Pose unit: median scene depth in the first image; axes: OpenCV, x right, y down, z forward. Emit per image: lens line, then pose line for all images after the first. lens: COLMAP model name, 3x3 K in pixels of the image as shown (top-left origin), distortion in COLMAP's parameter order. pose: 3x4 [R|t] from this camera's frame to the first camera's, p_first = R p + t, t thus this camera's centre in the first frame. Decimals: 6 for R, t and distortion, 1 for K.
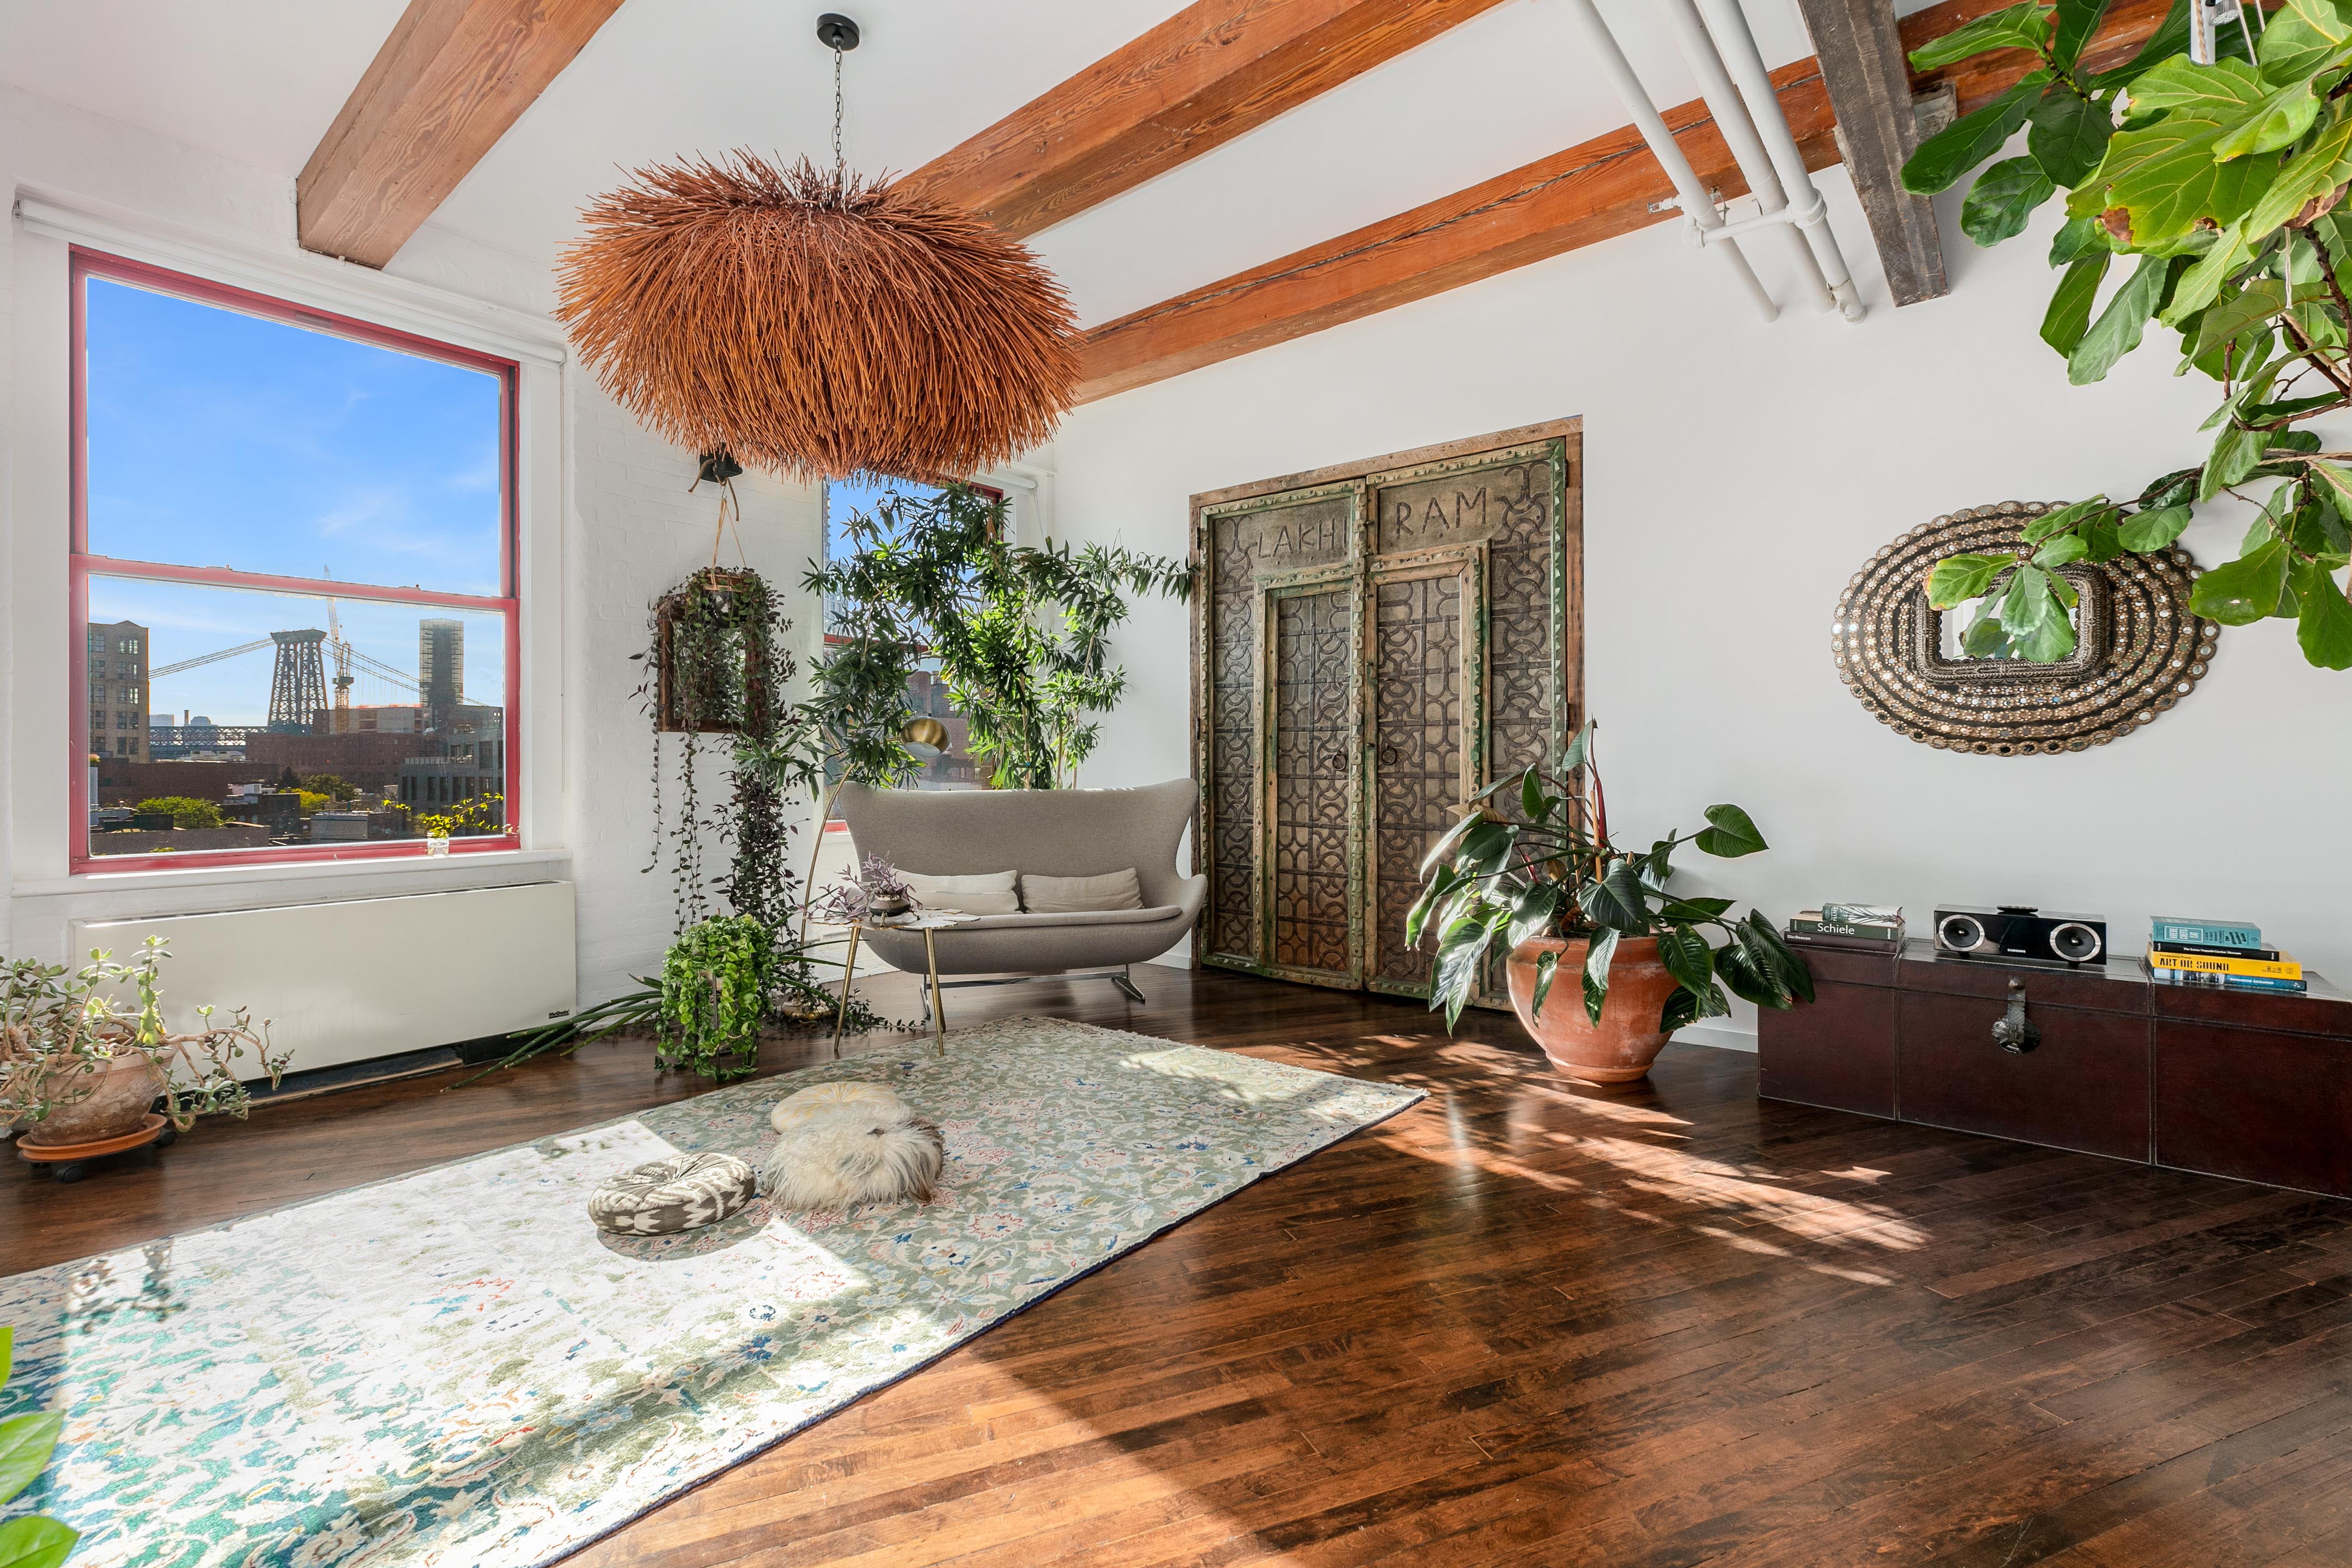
lens RADIAL K [[1055.7, 0, 1183.6], [0, 1055.7, 772.3], [0, 0, 1]] dist [0.001723, 0.000146]
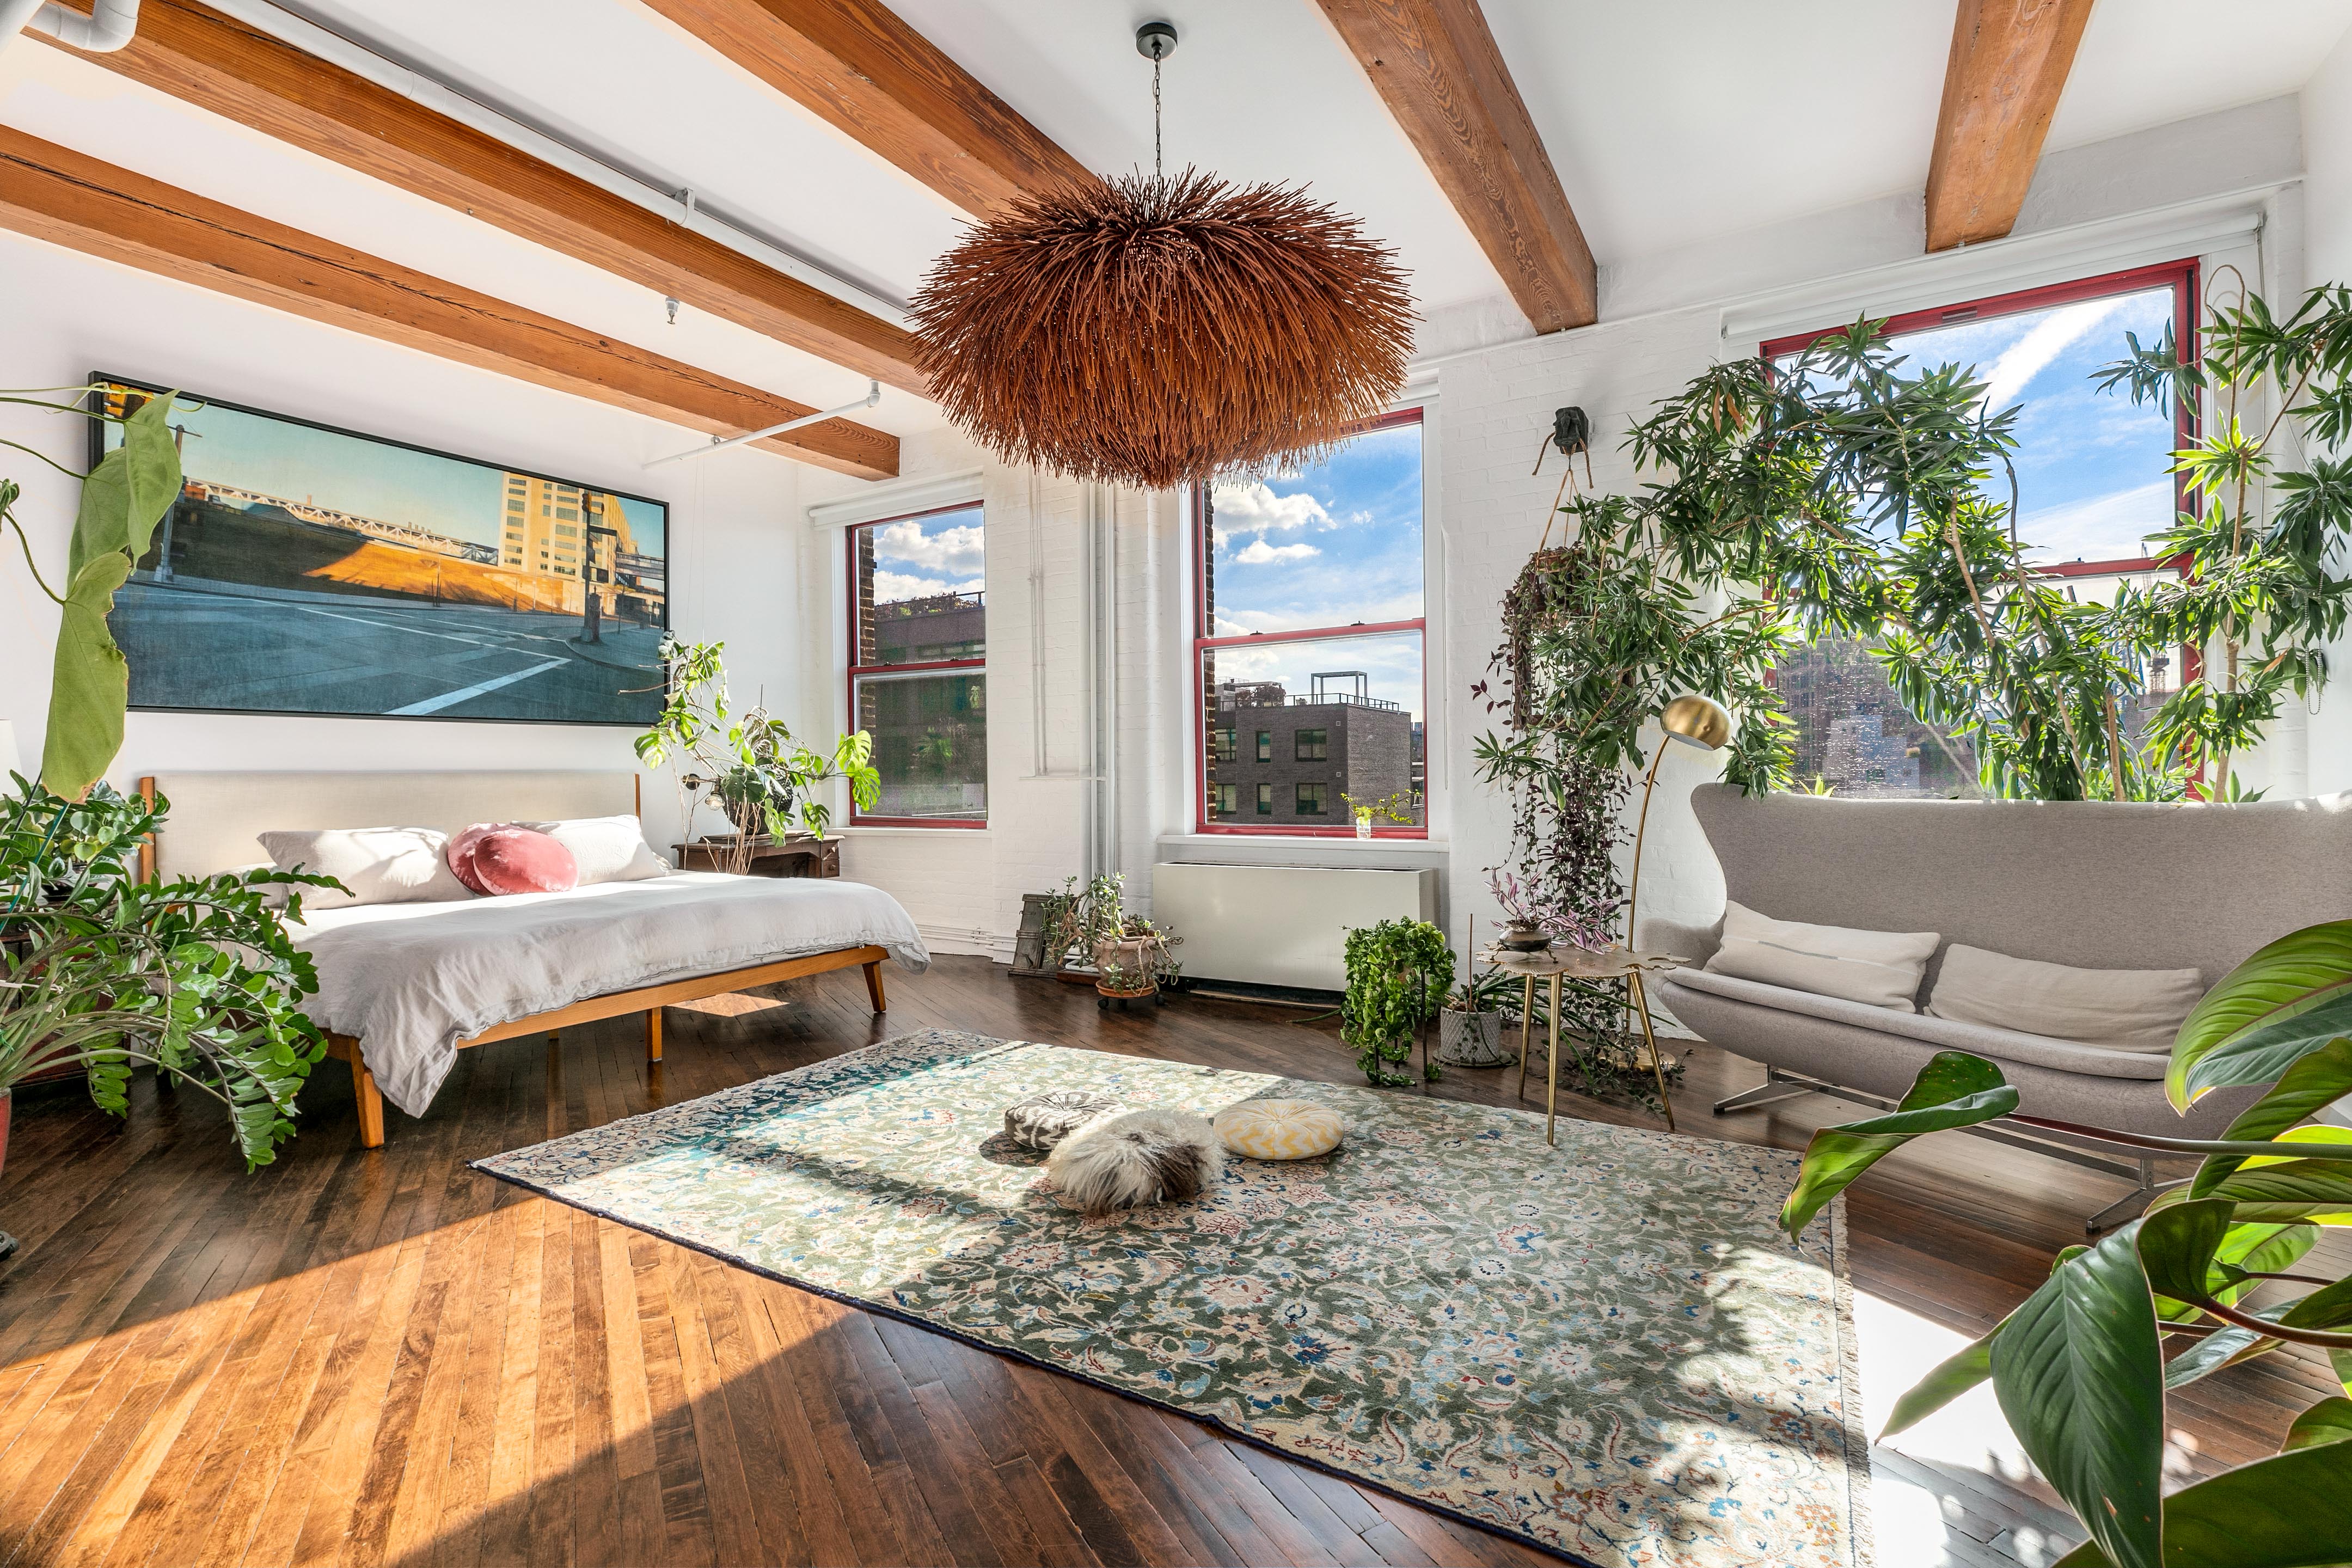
lens RADIAL K [[1055.7, 0, 1183.6], [0, 1055.7, 772.3], [0, 0, 1]] dist [0.001723, 0.000146]
pose [[0.148125, 0.009161, -0.988926, 0.513274], [0.008598, 0.999907, 0.010551, -0.015043], [0.988931, -0.010066, 0.148032, 0.645794]]
